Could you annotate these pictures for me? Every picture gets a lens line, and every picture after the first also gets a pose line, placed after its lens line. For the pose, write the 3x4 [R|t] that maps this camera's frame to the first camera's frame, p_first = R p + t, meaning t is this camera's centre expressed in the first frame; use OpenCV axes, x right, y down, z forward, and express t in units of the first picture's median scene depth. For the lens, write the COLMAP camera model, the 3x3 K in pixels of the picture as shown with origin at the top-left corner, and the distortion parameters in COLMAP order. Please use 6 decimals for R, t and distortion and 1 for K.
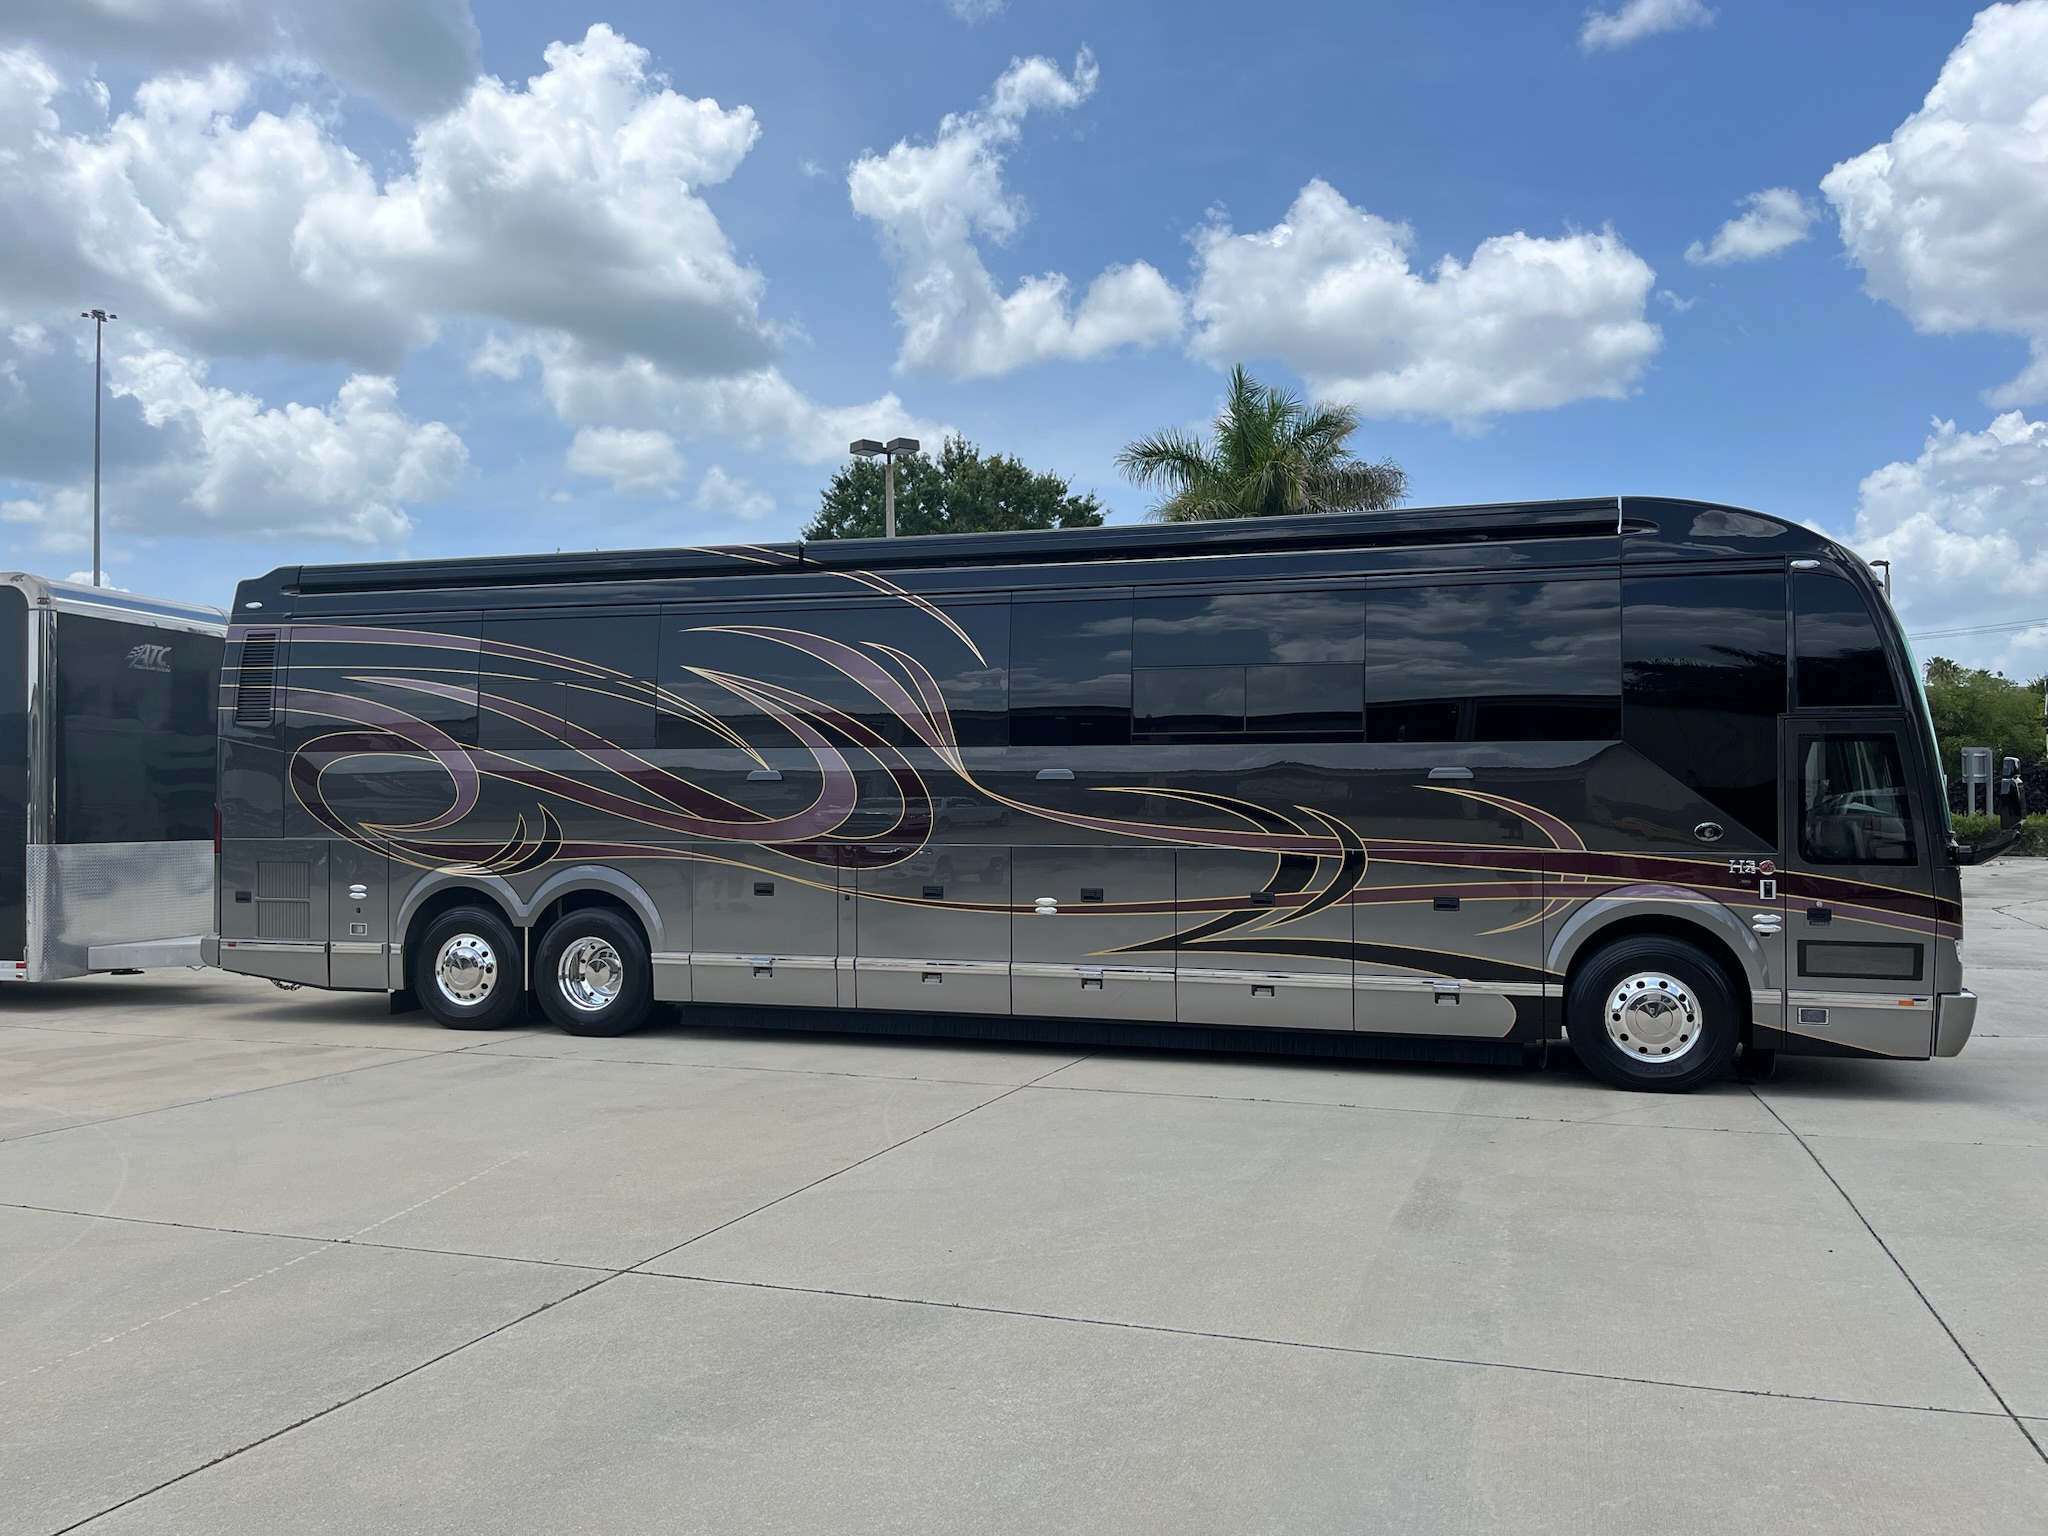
lens RADIAL K [[1537.5, 0, 1012.7], [0, 1537.5, 776.0], [0, 0, 1]] dist [0.052887, -0.083635]
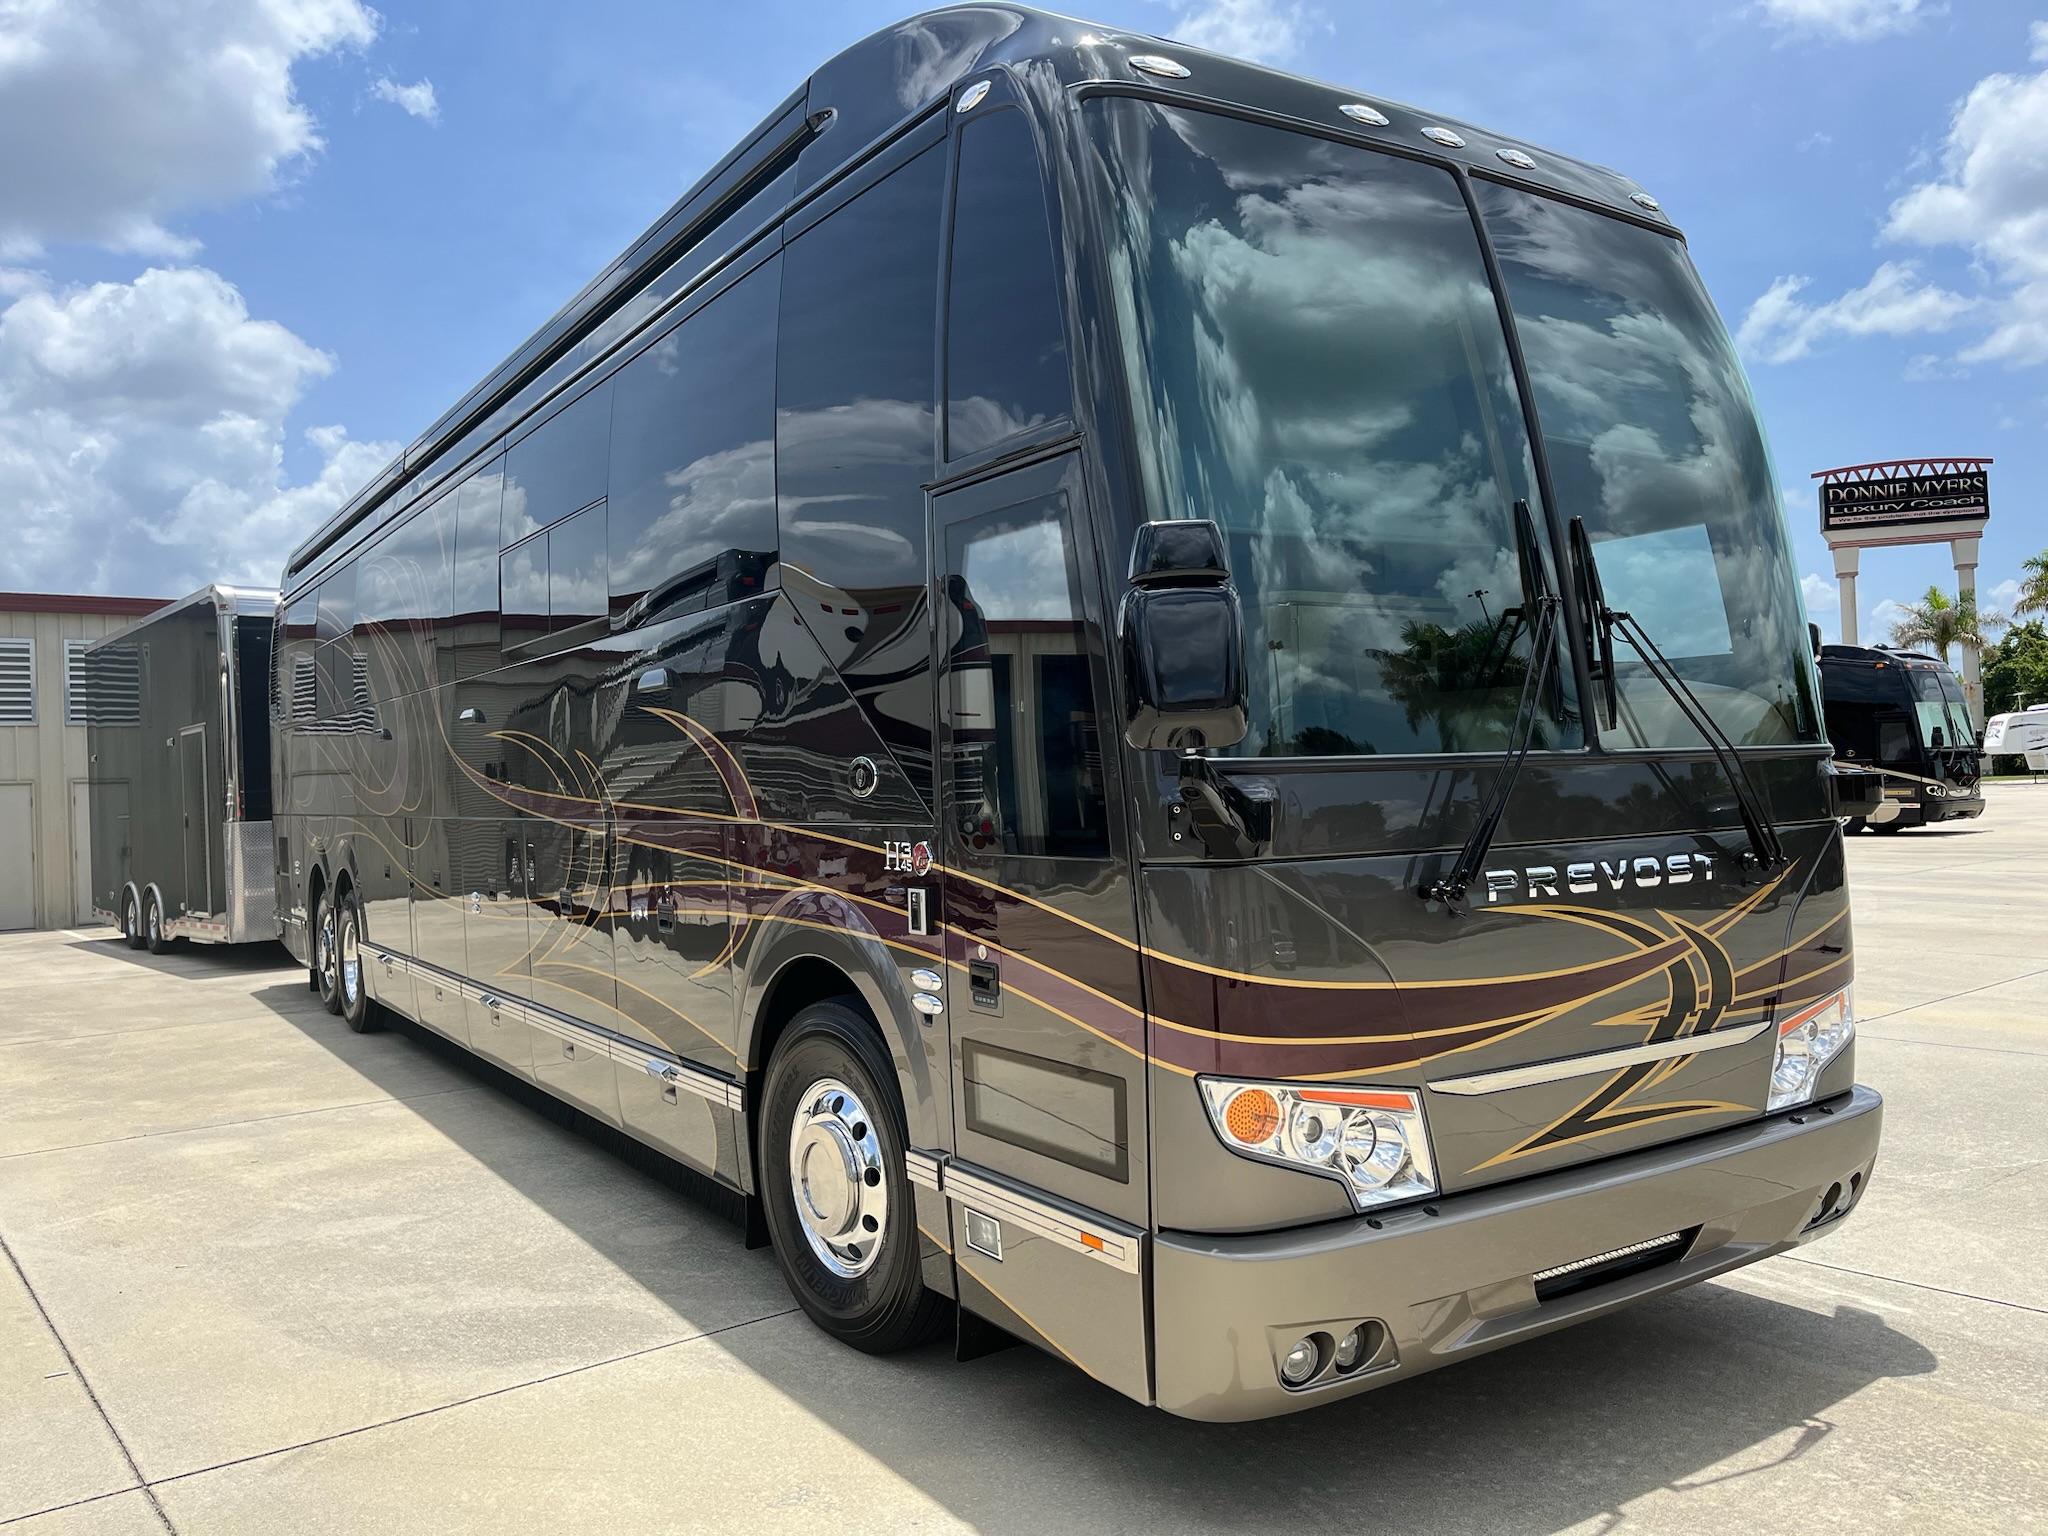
lens RADIAL K [[1537.5, 0, 1012.7], [0, 1537.5, 776.0], [0, 0, 1]] dist [0.052887, -0.083635]
pose [[0.771772, -0.027121, -0.635320, 0.713452], [0.042910, 0.999034, 0.009479, 0.031713], [0.634449, -0.034577, 0.772191, 0.647597]]
